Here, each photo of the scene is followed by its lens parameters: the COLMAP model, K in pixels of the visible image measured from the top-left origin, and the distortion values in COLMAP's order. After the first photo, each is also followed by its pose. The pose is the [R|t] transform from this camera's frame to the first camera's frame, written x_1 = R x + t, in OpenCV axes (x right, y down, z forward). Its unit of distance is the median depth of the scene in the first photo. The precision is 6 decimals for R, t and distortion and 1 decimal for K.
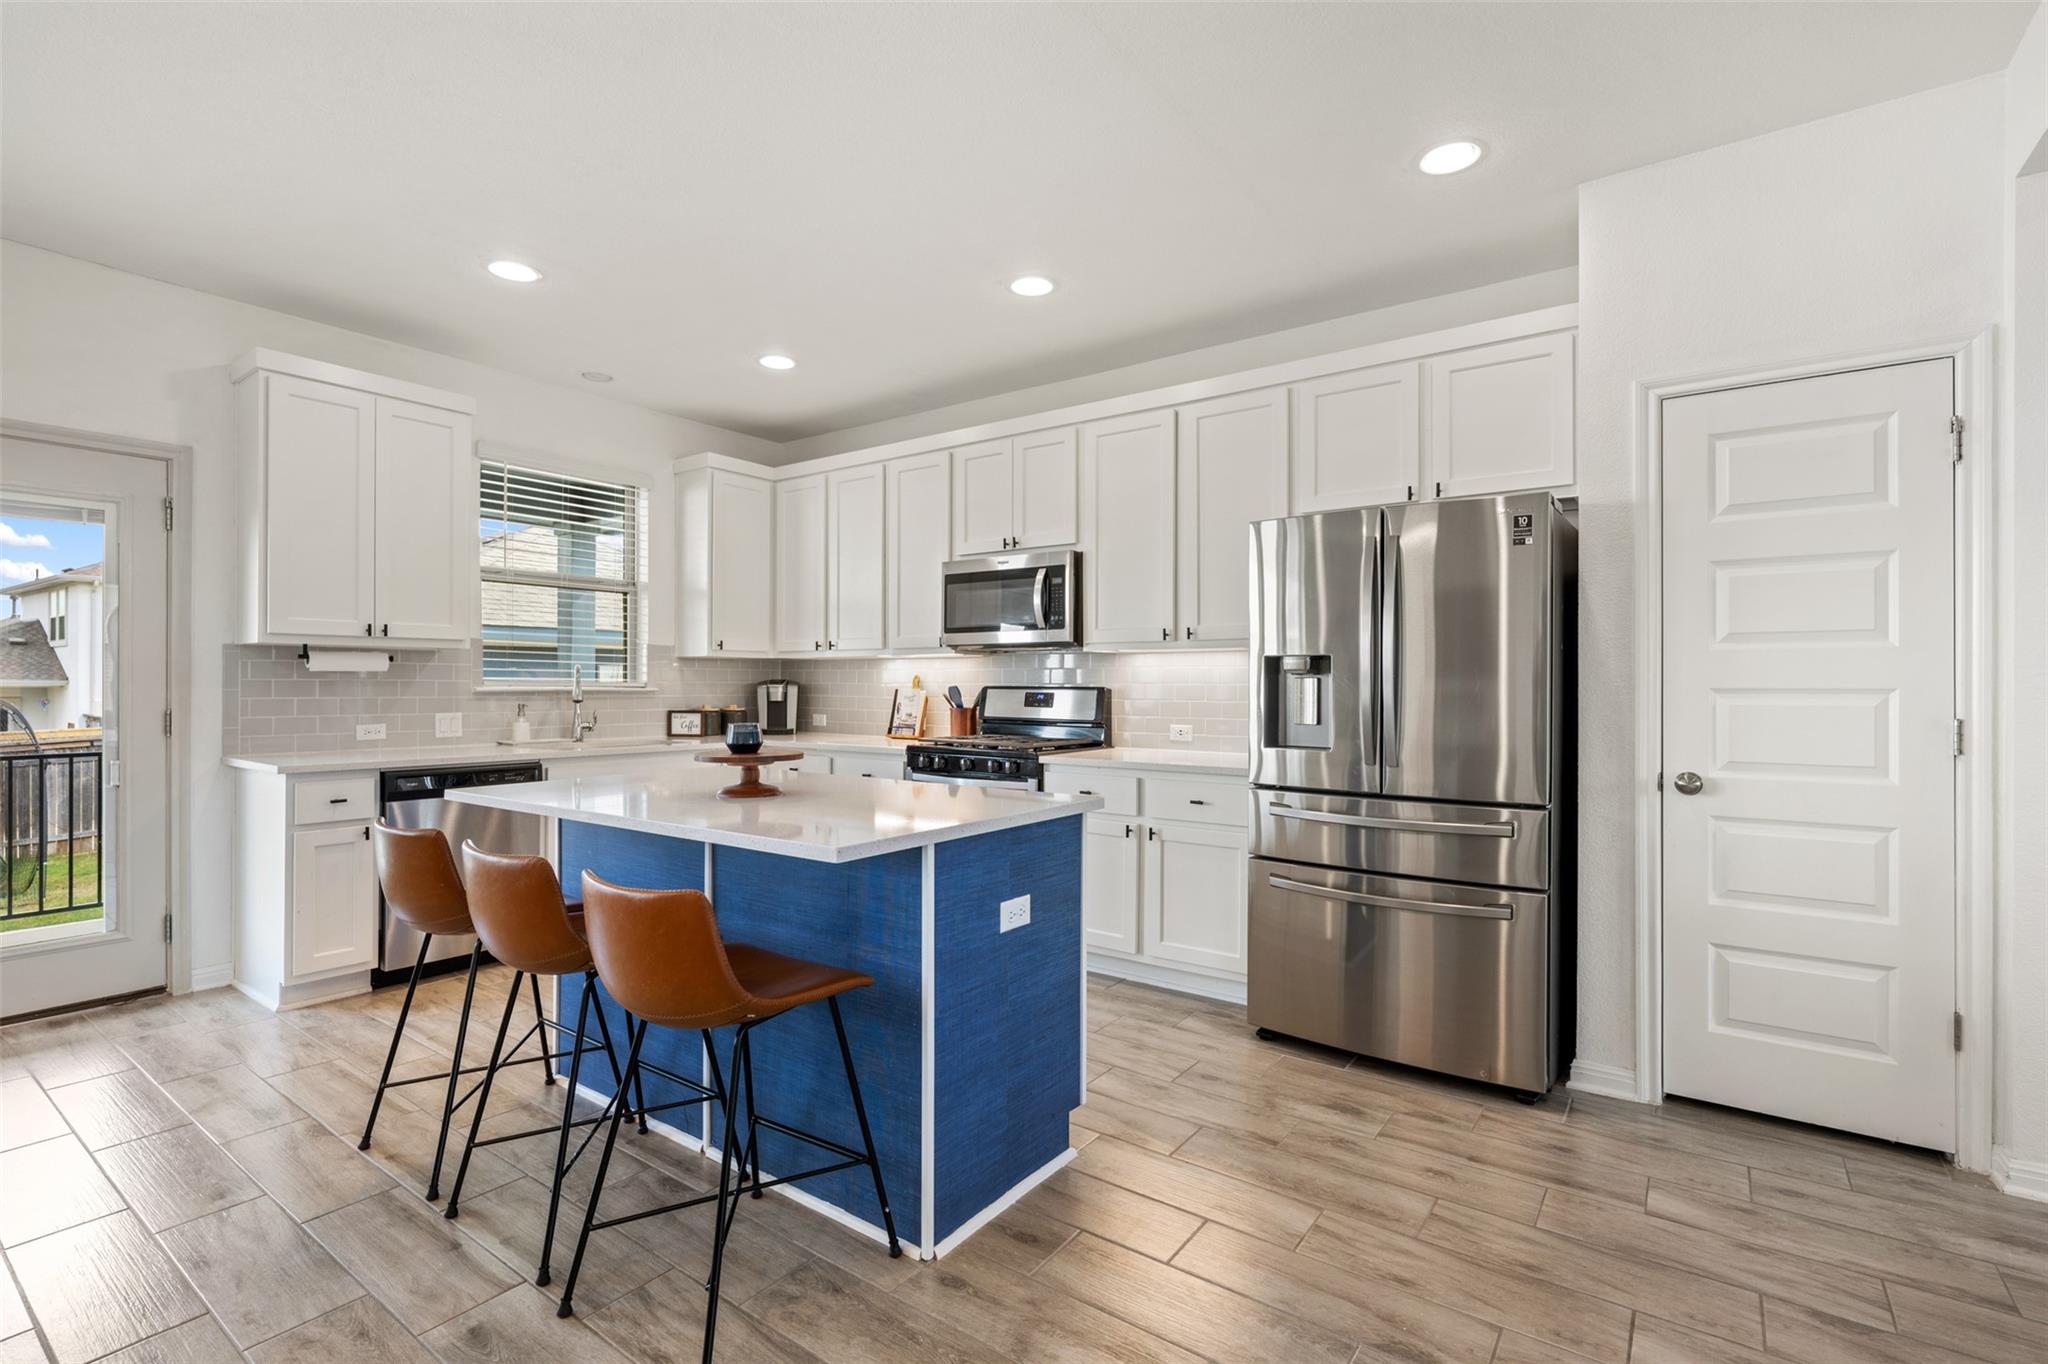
lens RADIAL K [[927.4, 0, 1018.4], [0, 927.4, 674.8], [0, 0, 1]] dist [-0.000645, -0.000116]
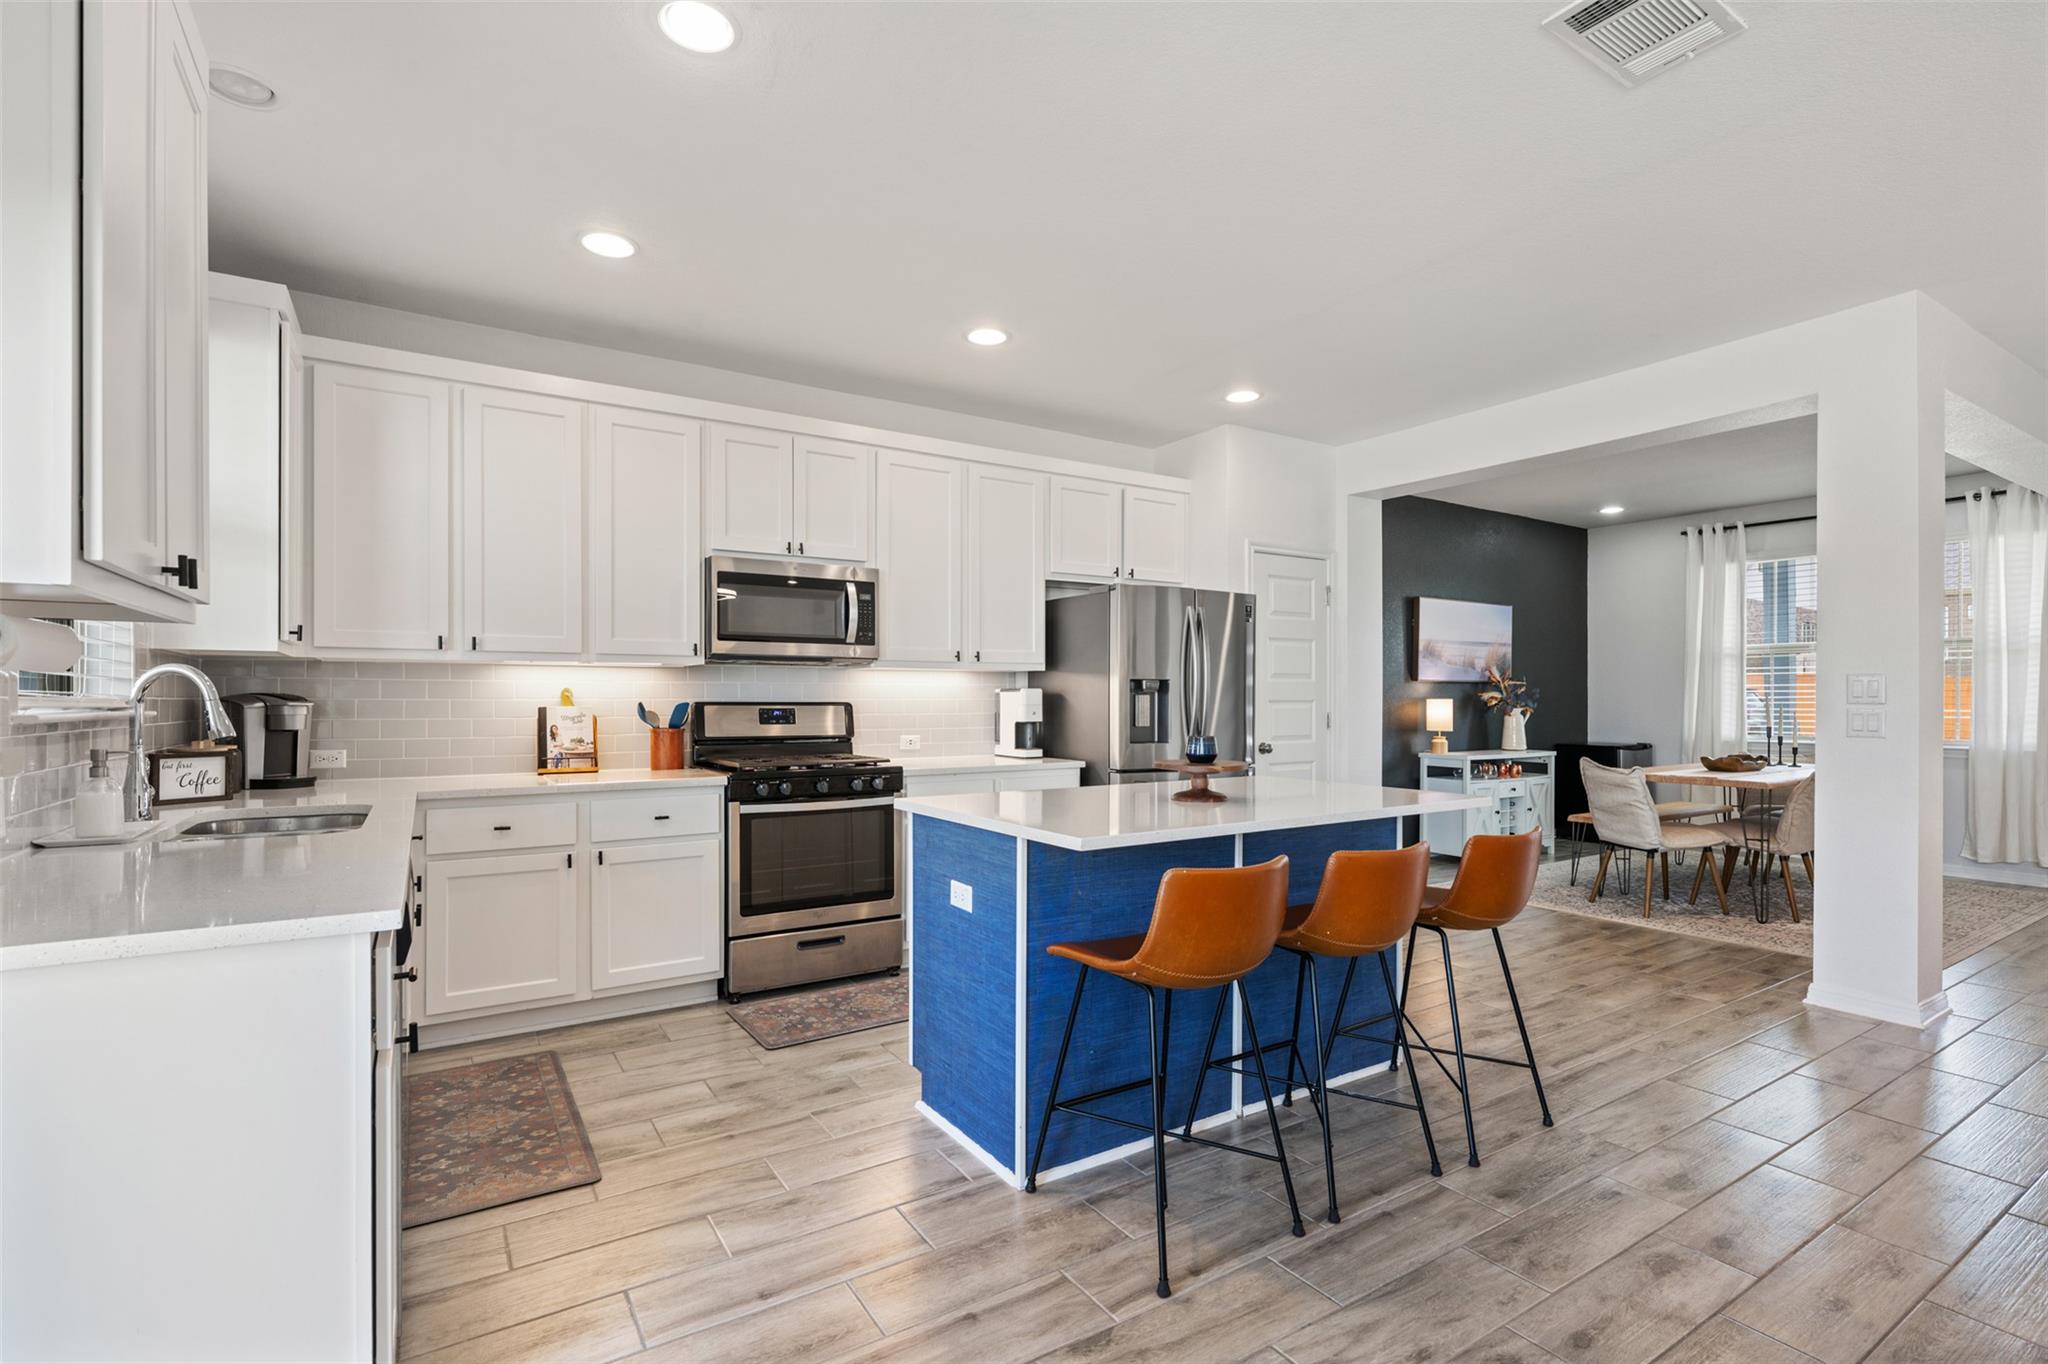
lens RADIAL K [[927.4, 0, 1023.0], [0, 927.4, 699.9], [0, 0, 1]] dist [-0.000645, -0.000116]
pose [[0.373927, -0.004696, 0.927446, -0.744425], [-0.011771, 0.999883, 0.009808, -0.001888], [-0.927383, -0.014584, 0.373828, 0.413574]]
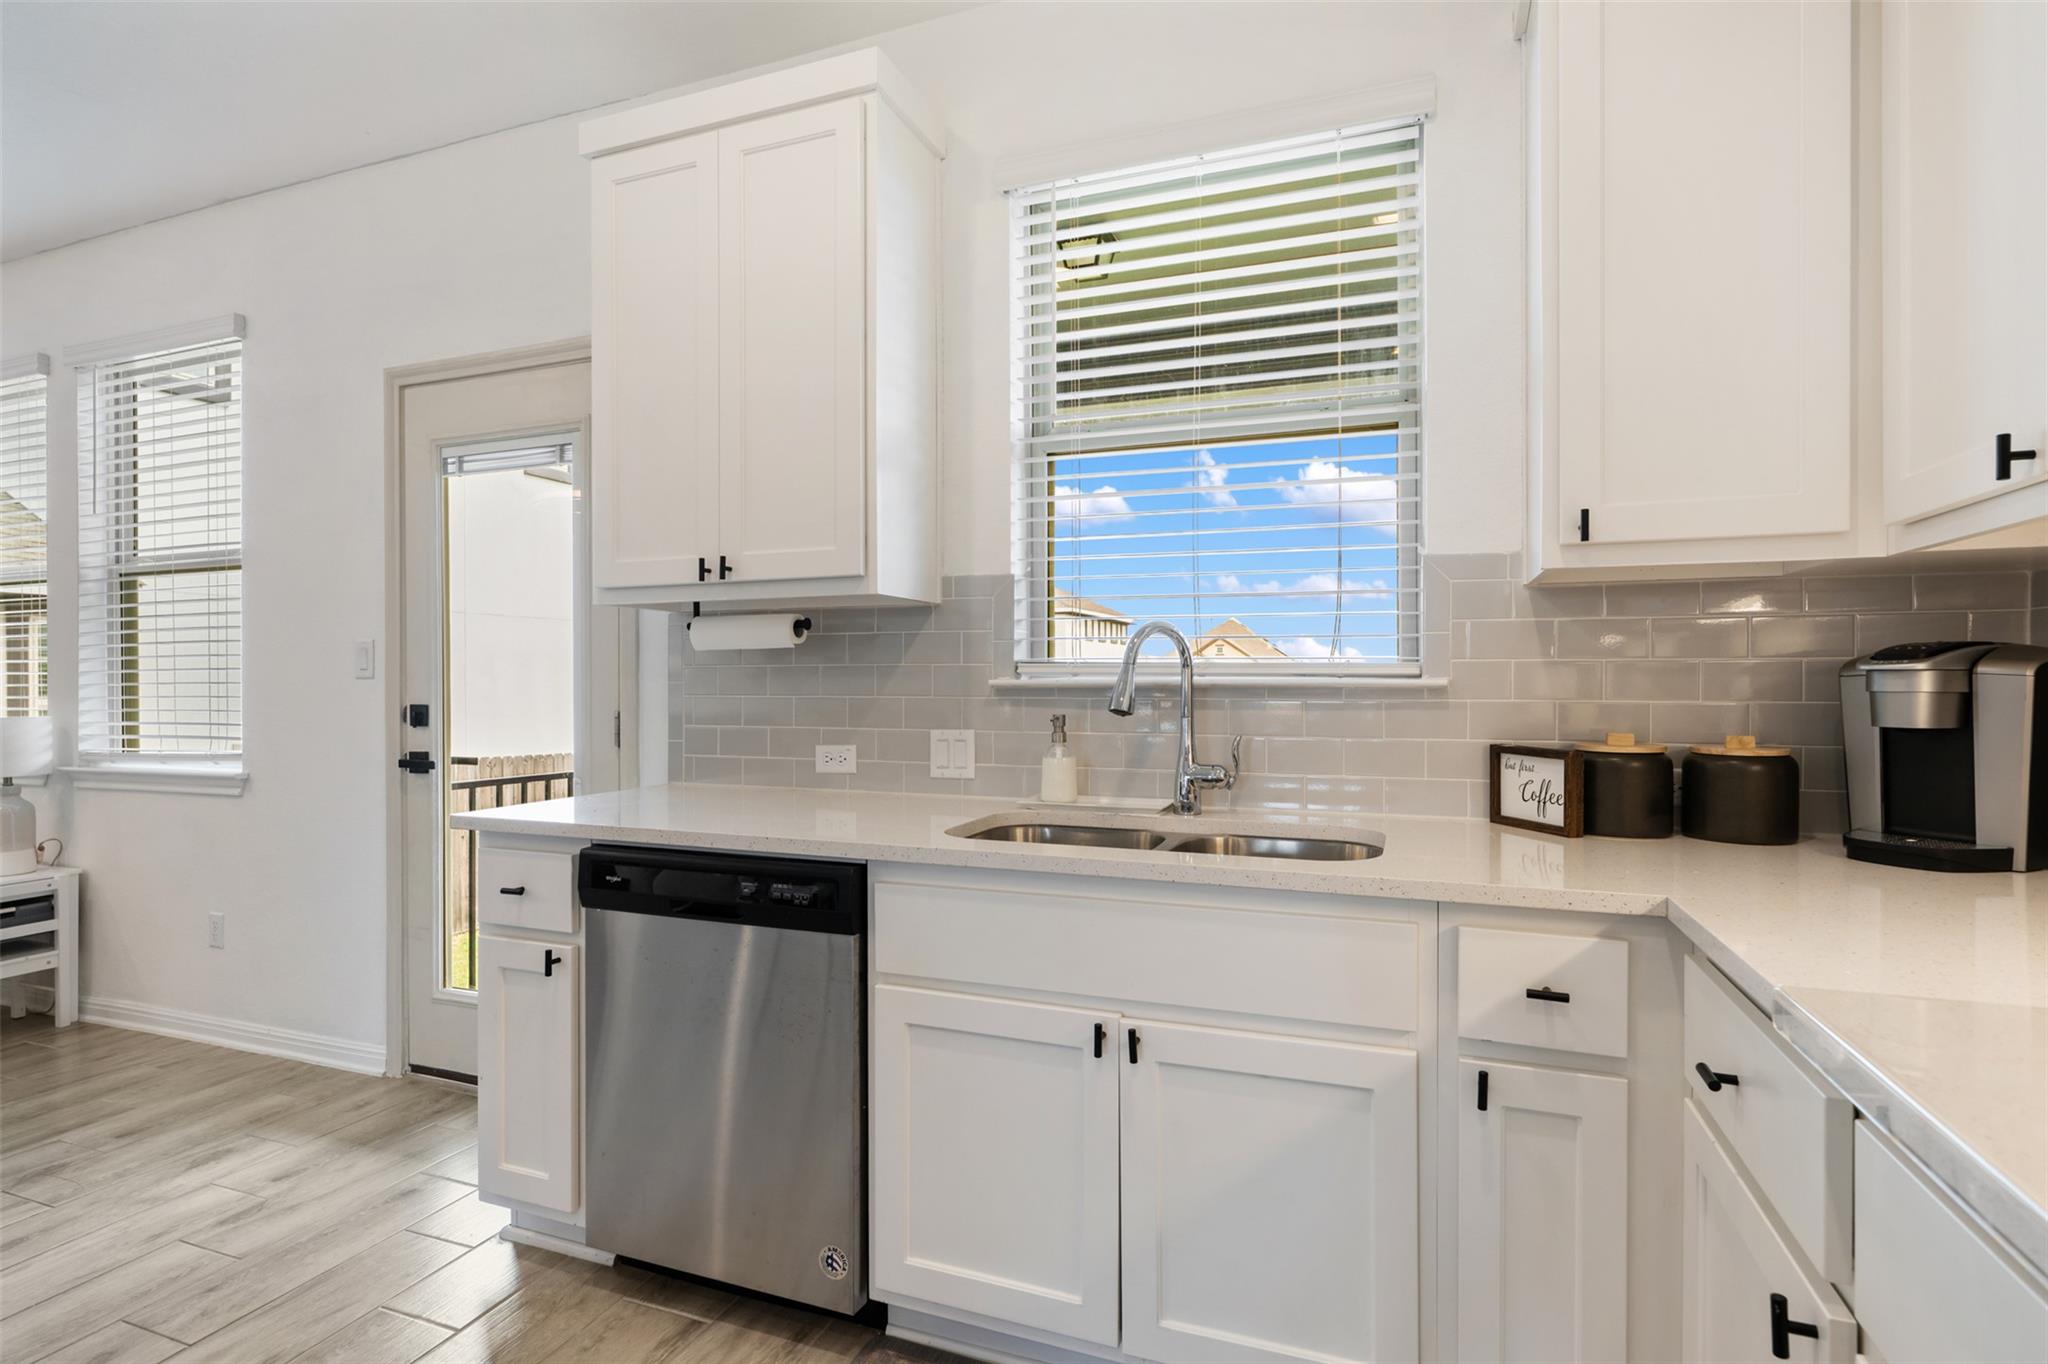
lens RADIAL K [[1036.5, 0, 1019.5], [0, 1036.5, 683.5], [0, 0, 1]] dist [-0.000317, 0.000025]
pose [[0.235935, -0.002505, -0.971766, -0.055813], [0.014698, 0.999891, 0.000991, 0.014669], [0.971658, -0.014516, 0.235946, 0.828184]]
